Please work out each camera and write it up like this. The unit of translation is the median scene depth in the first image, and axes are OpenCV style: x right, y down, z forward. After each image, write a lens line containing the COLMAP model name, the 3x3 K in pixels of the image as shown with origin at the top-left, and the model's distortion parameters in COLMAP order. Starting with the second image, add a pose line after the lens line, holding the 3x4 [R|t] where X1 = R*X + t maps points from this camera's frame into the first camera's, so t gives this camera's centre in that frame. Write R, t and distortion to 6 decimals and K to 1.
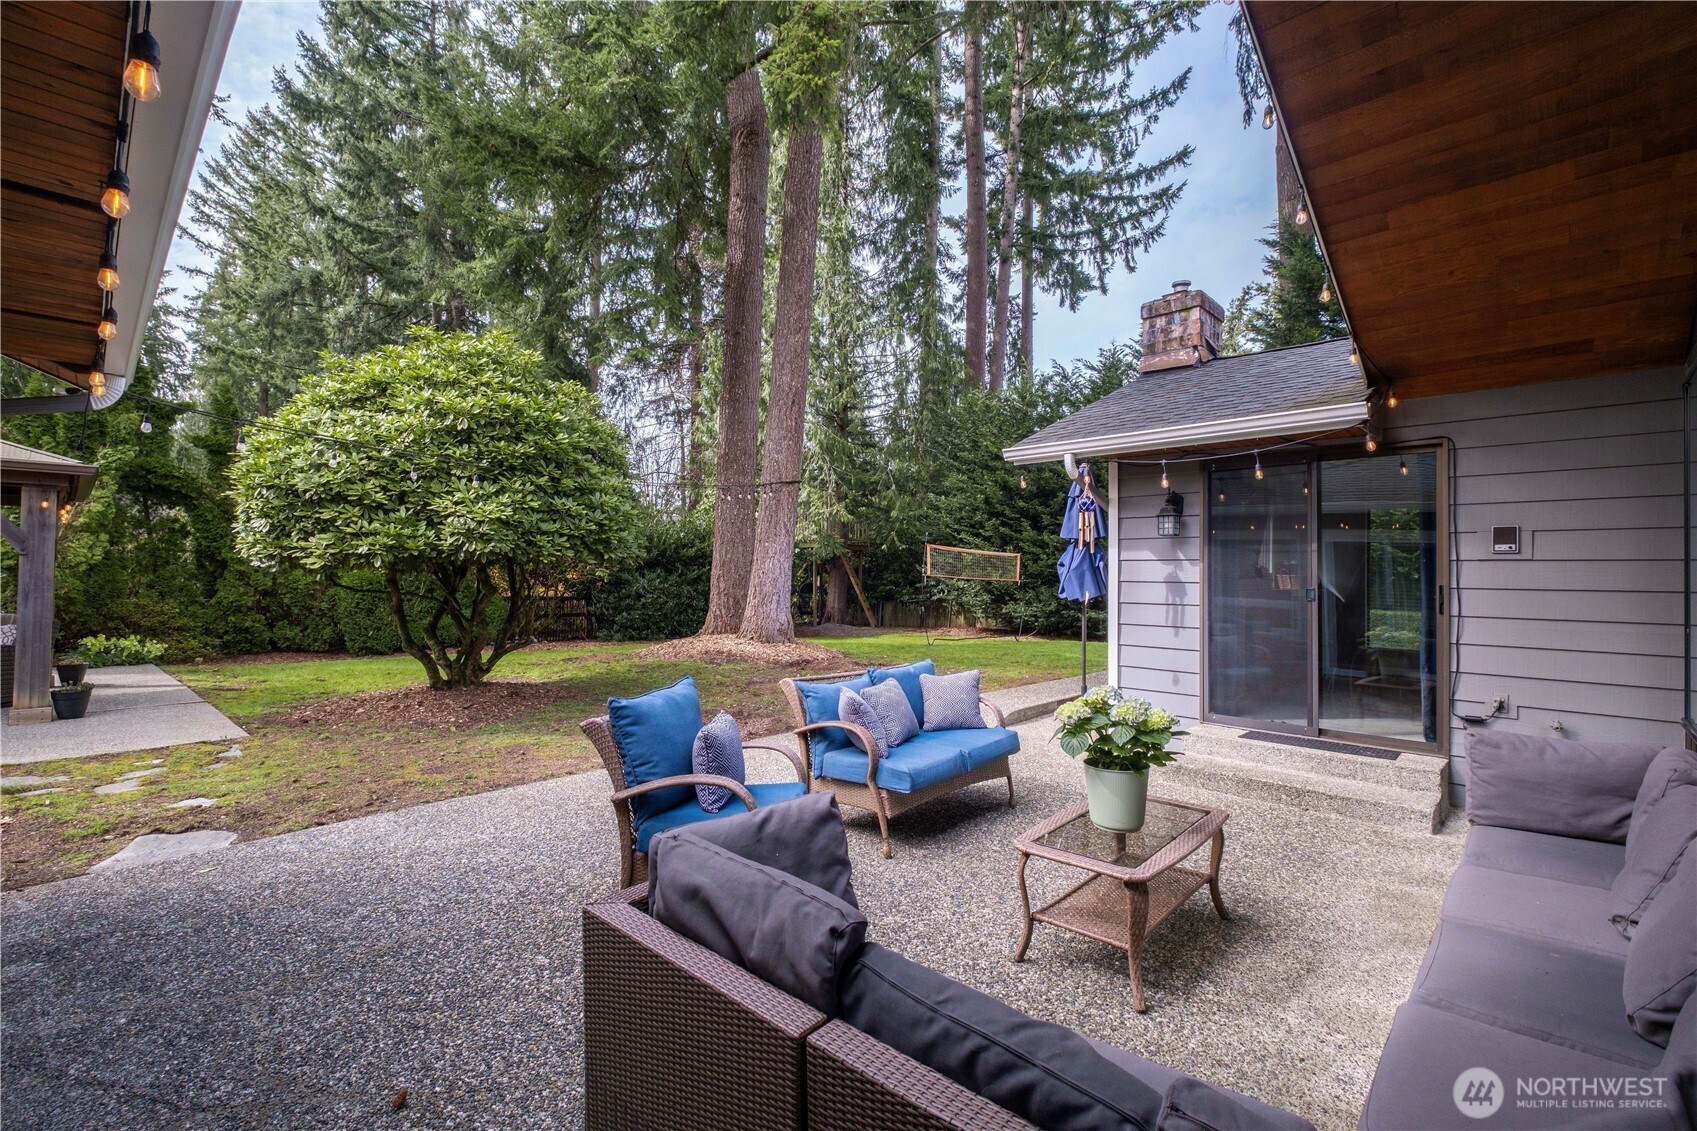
lens RADIAL K [[744.2, 0, 848.5], [0, 744.2, 565.5], [0, 0, 1]] dist [0.001387, -0.000004]
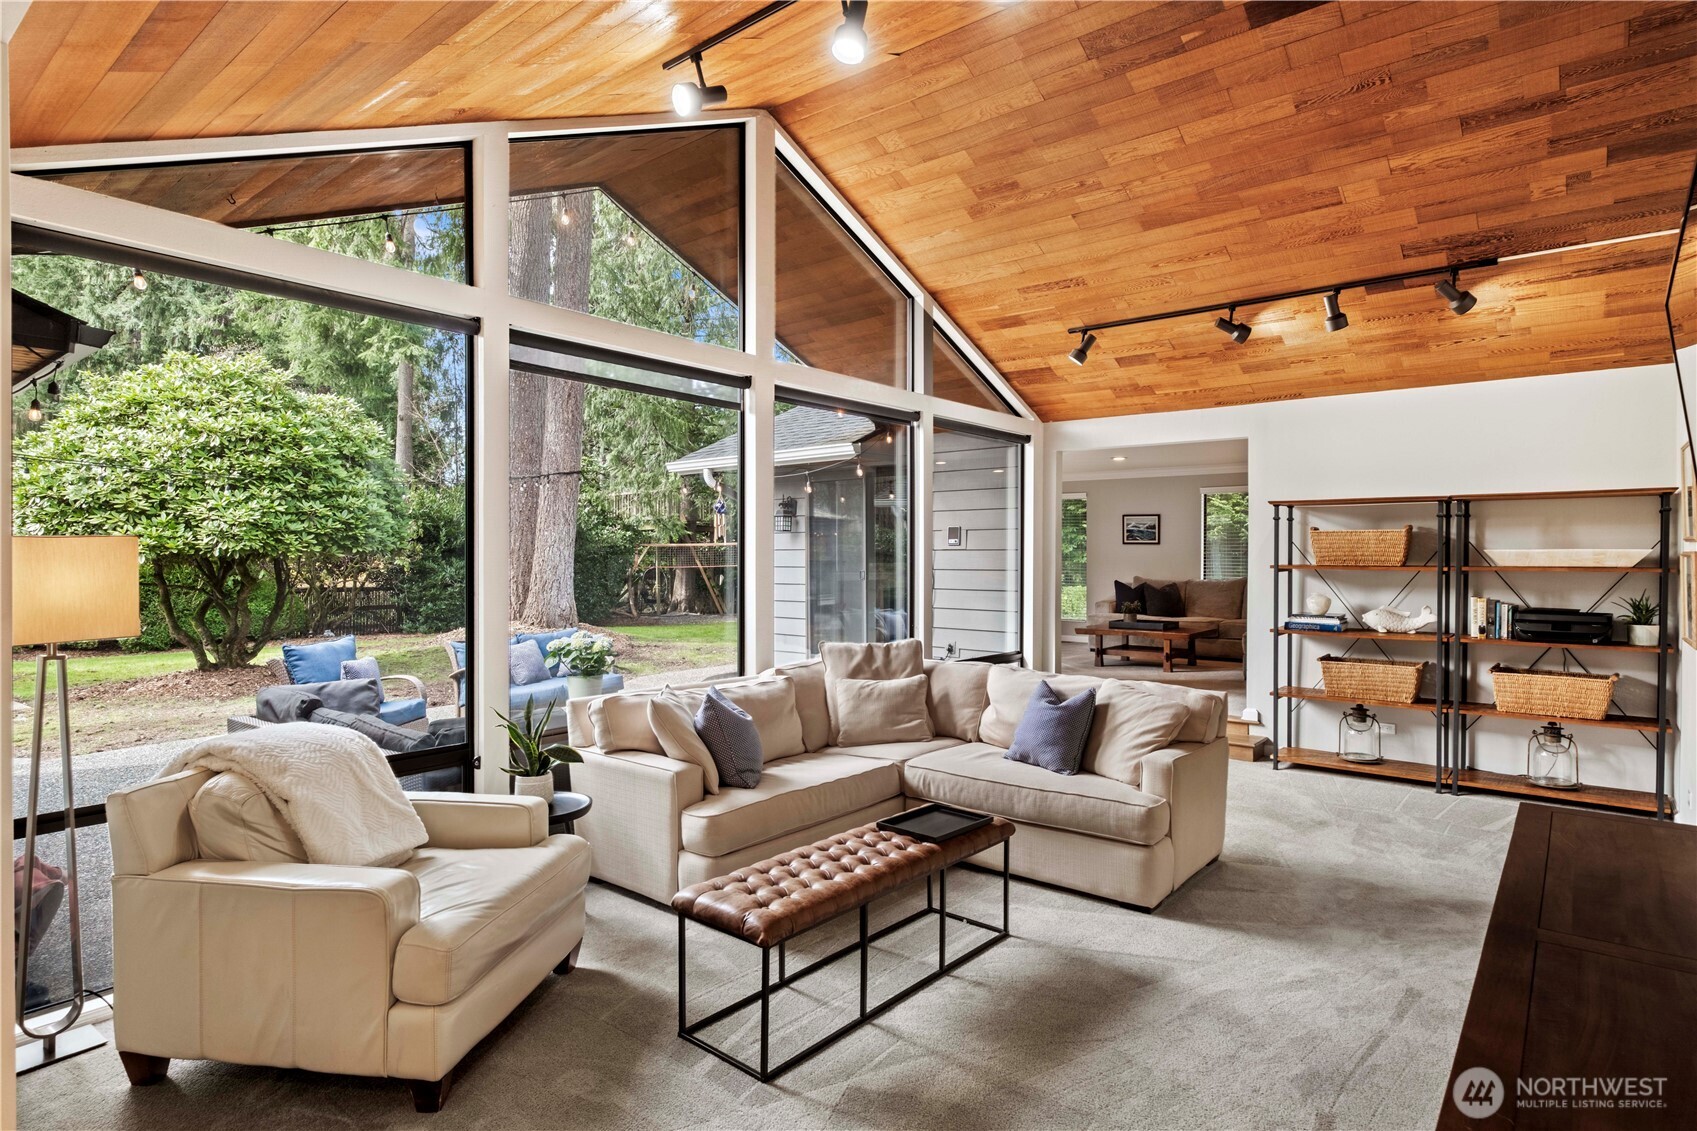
lens RADIAL K [[918.4, 0, 848.5], [0, 918.4, 565.5], [0, 0, 1]] dist [0.003917, 0.000307]
pose [[0.996804, -0.014357, 0.078581, 0.361204], [0.012501, 0.999632, 0.024057, -0.015310], [-0.078898, -0.022998, 0.996617, -0.532396]]
